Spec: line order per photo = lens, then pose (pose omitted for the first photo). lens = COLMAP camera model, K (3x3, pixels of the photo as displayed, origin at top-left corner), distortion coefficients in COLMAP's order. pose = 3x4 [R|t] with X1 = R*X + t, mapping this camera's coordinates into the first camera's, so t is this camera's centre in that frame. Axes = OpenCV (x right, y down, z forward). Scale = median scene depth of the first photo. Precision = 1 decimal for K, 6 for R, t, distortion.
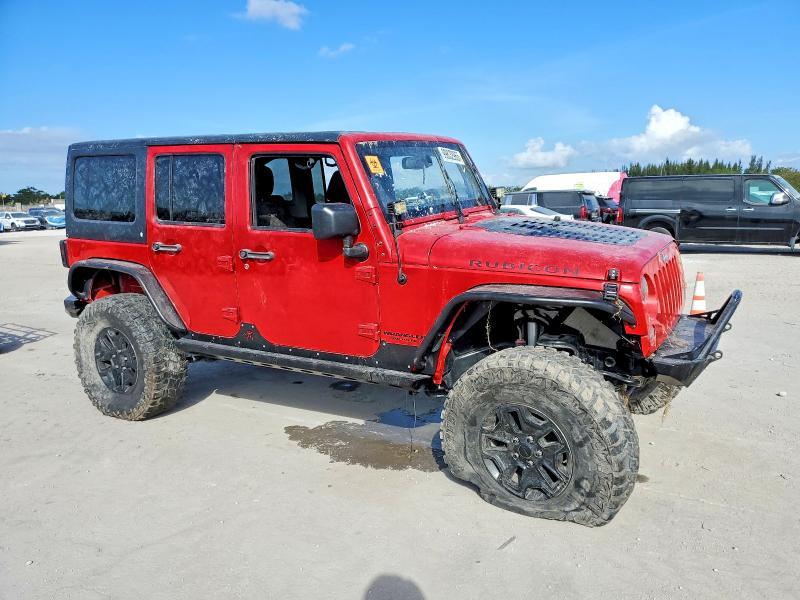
lens RADIAL K [[621.7, 0, 400.8], [0, 621.7, 298.3], [0, 0, 1]] dist [0.014552, -0.005984]
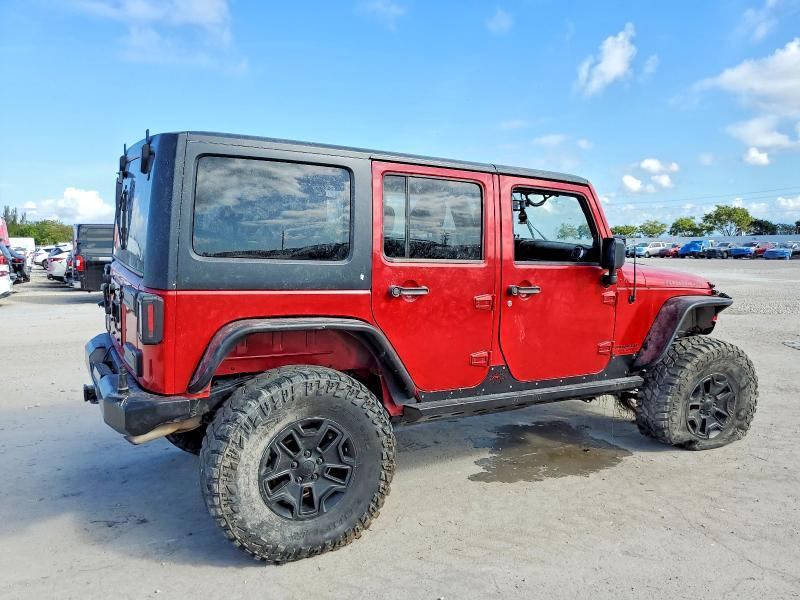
lens RADIAL K [[621.7, 0, 399.0], [0, 621.7, 296.9], [0, 0, 1]] dist [0.014552, -0.005984]
pose [[0.510590, -0.049007, 0.858426, -1.099931], [0.134328, 0.990662, -0.023342, -0.059401], [-0.849267, 0.127229, 0.512405, 0.632712]]
